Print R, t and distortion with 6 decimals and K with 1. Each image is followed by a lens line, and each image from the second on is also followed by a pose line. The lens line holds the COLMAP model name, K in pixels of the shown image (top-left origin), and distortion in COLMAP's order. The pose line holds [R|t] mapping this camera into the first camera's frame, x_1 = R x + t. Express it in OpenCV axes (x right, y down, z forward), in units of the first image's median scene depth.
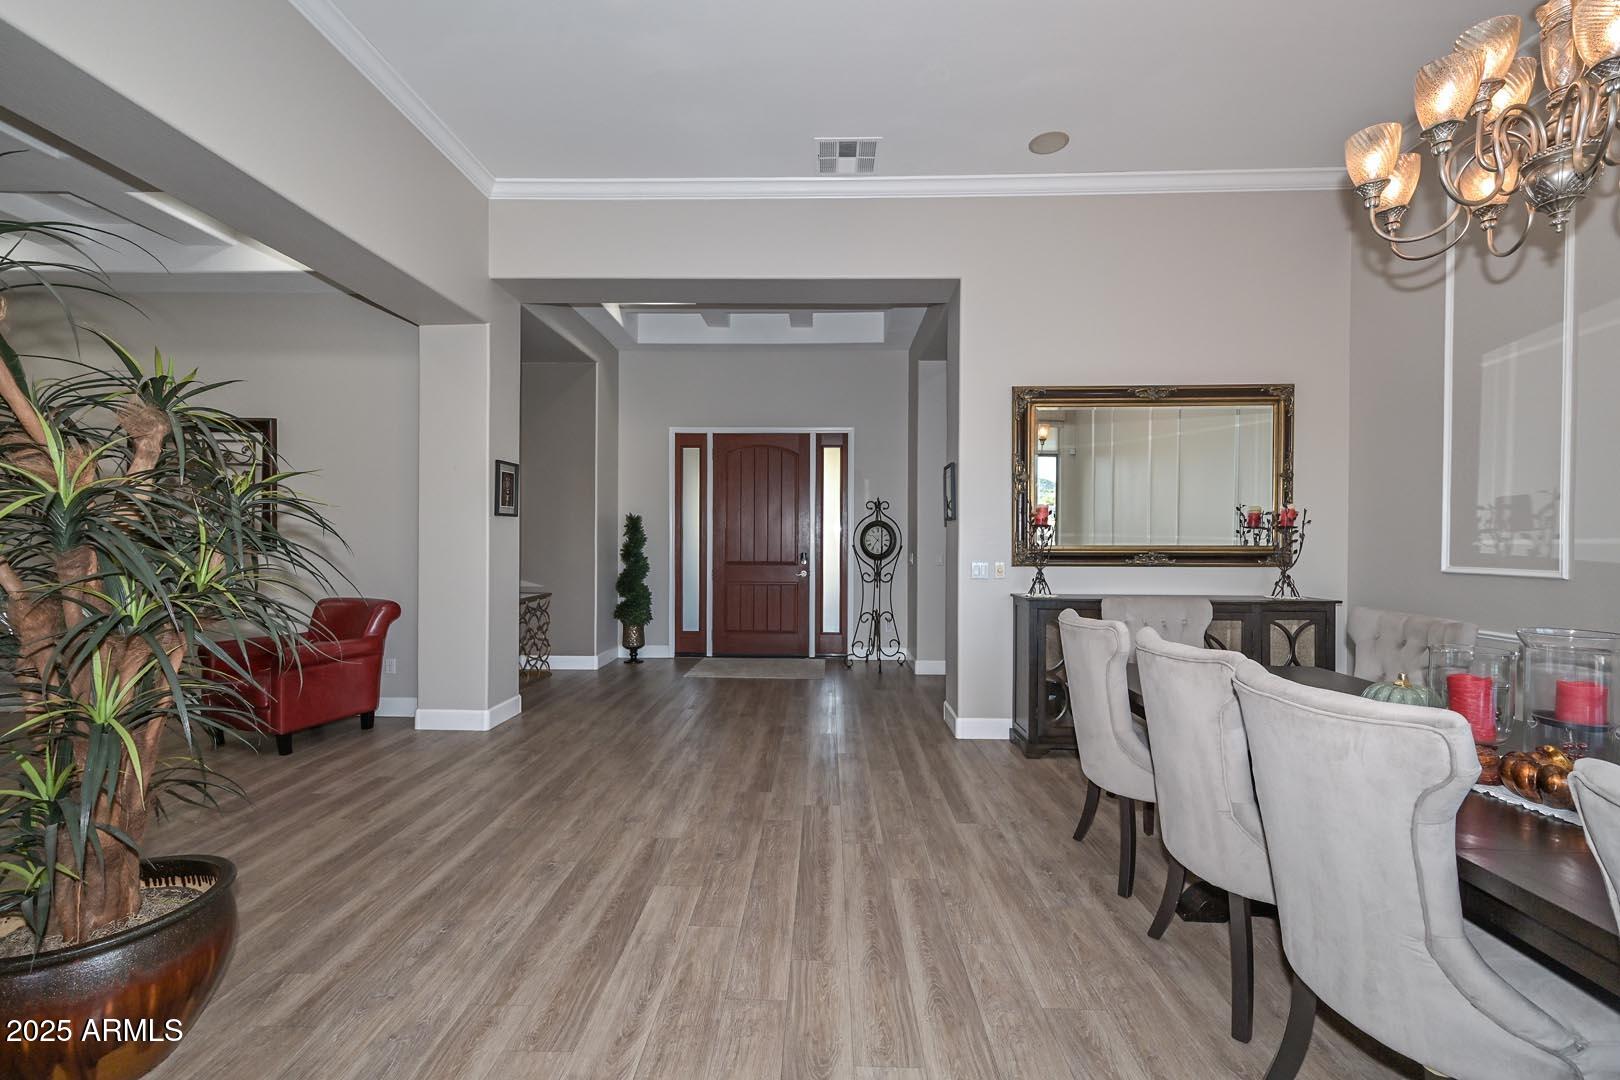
lens RADIAL K [[648.1, 0, 810.0], [0, 648.1, 540.0], [0, 0, 1]] dist [0.000113, 0.000031]
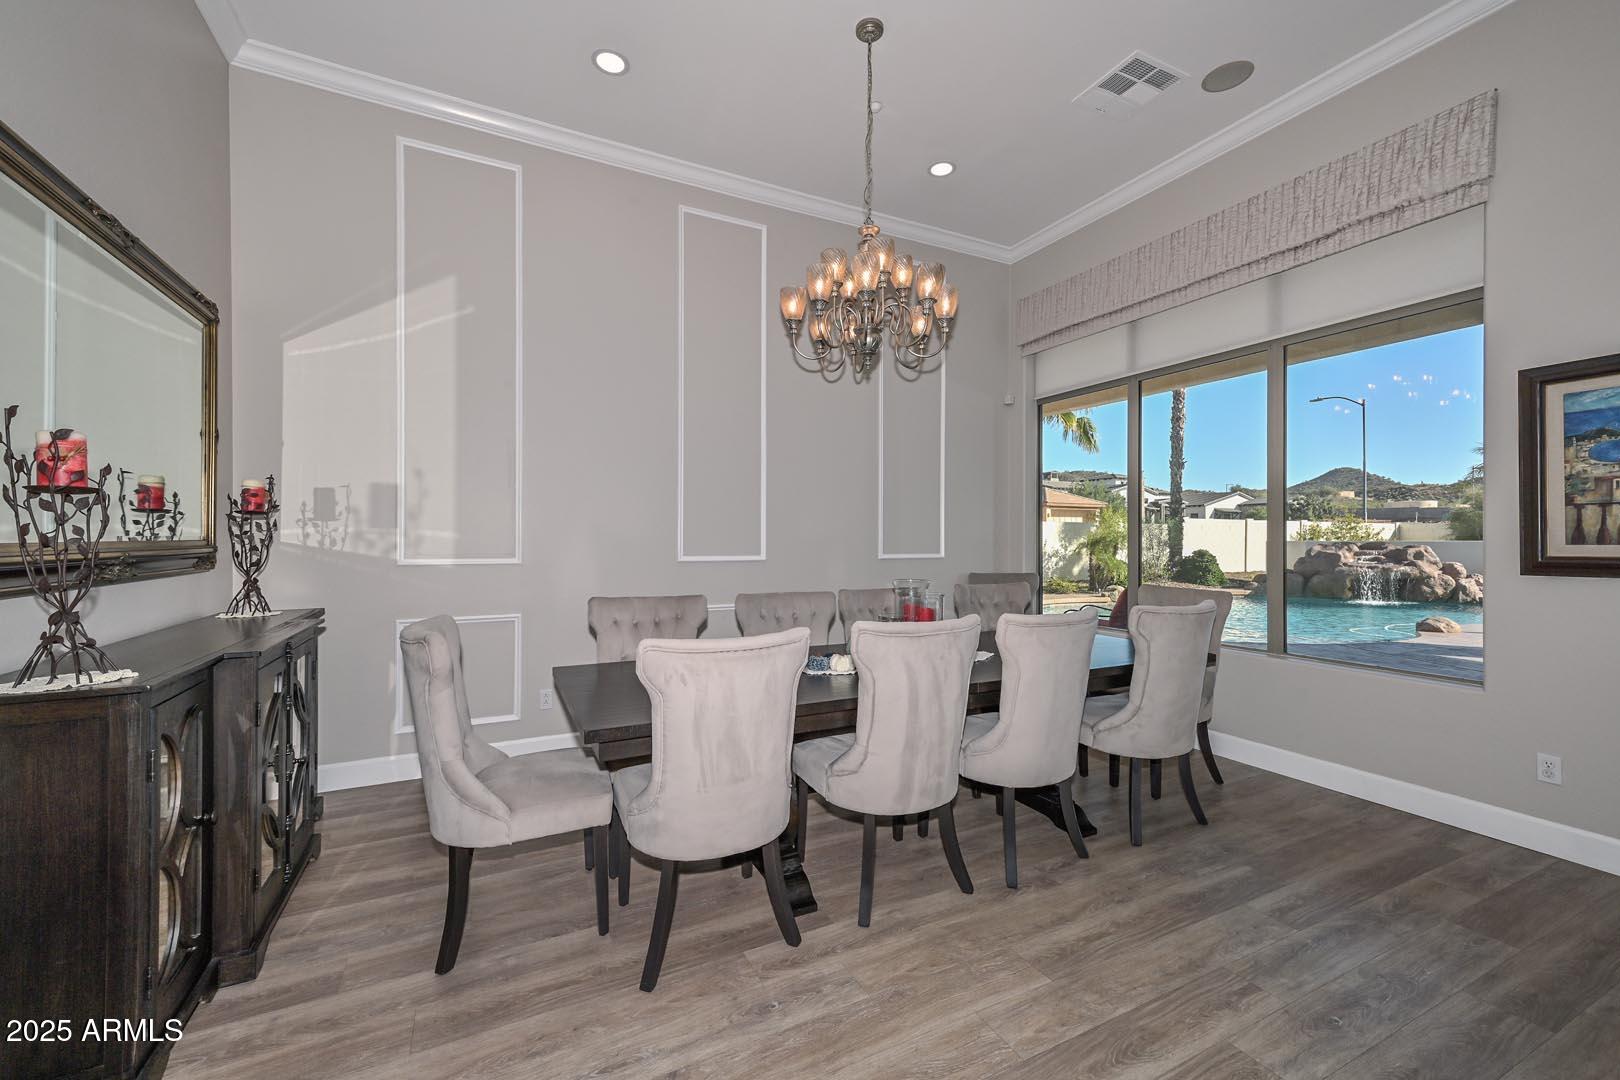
lens RADIAL K [[648.1, 0, 810.0], [0, 648.1, 540.0], [0, 0, 1]] dist [0.000113, 0.000031]
pose [[-0.469446, -0.006112, 0.882940, -0.288847], [-0.007193, 0.999969, 0.003098, -0.001587], [-0.882932, -0.004897, -0.469475, 1.361050]]
